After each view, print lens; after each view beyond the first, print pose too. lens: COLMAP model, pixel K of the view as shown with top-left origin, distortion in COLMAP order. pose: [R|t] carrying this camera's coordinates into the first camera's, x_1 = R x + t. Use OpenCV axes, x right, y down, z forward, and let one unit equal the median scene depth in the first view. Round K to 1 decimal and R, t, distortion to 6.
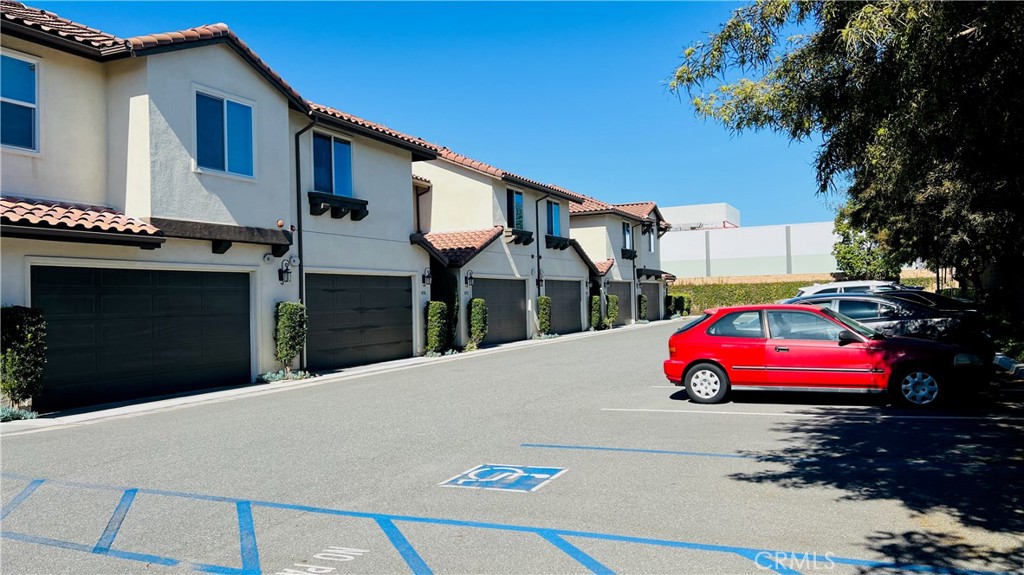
lens RADIAL K [[757.3, 0, 512.0], [0, 757.3, 287.5], [0, 0, 1]] dist [0.003238, 0.000600]
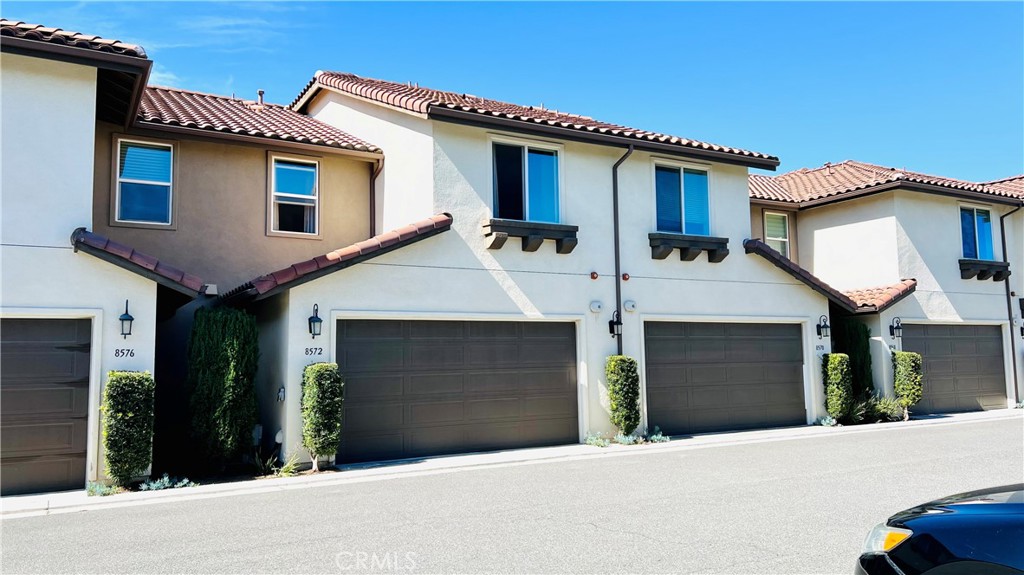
lens RADIAL K [[716.3, 0, 508.6], [0, 716.3, 323.3], [0, 0, 1]] dist [0.042787, -0.055737]
pose [[0.797991, -0.022093, -0.602264, 0.125515], [0.007095, 0.999603, -0.027268, 0.001194], [0.602628, 0.017487, 0.797831, 0.280633]]
